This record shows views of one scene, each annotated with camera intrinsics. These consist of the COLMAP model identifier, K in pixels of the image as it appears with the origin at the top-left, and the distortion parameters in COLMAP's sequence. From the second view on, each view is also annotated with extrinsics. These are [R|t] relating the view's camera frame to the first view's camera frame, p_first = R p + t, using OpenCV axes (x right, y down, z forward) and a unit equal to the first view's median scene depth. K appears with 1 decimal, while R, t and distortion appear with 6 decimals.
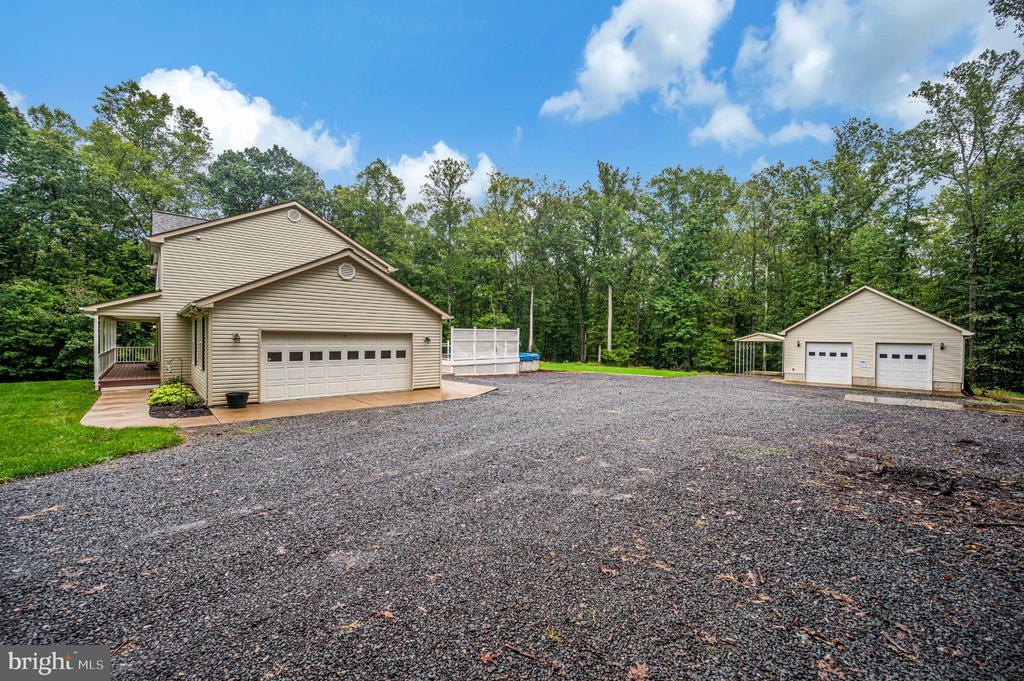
lens RADIAL K [[399.8, 0, 516.5], [0, 399.8, 338.5], [0, 0, 1]] dist [-0.000073, -0.000137]
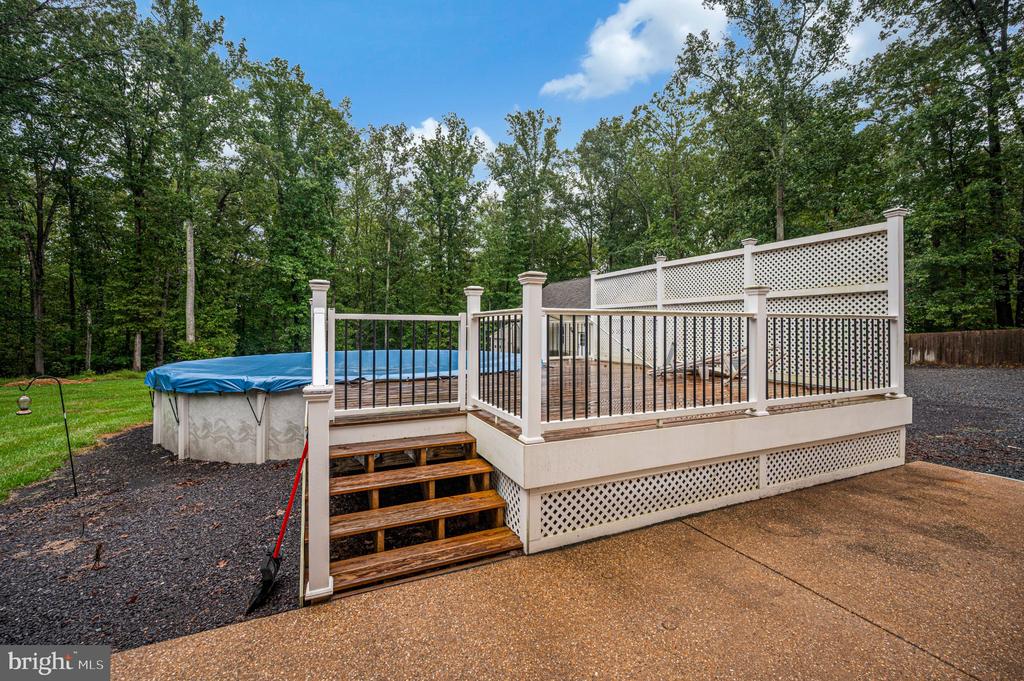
lens RADIAL K [[418.4, 0, 512.9], [0, 418.4, 331.4], [0, 0, 1]] dist [0.001977, 0.000127]
pose [[0.339410, -0.019273, 0.940441, -0.198212], [0.004062, 0.999811, 0.019024, 0.008124], [-0.940630, -0.002637, 0.339424, 0.560165]]
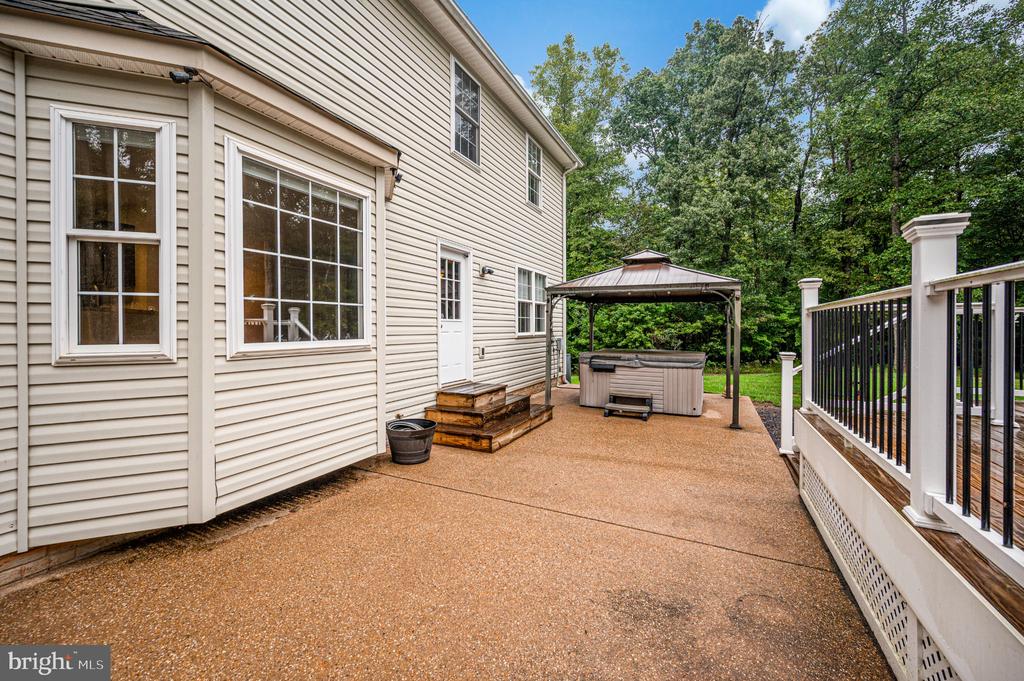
lens RADIAL K [[416.4, 0, 520.9], [0, 416.4, 331.5], [0, 0, 1]] dist [0.000172, -0.000137]
pose [[0.374102, -0.004035, -0.927379, -0.096109], [0.007885, 0.999968, -0.001170, 0.009900], [0.927354, -0.006875, 0.374122, 0.504334]]
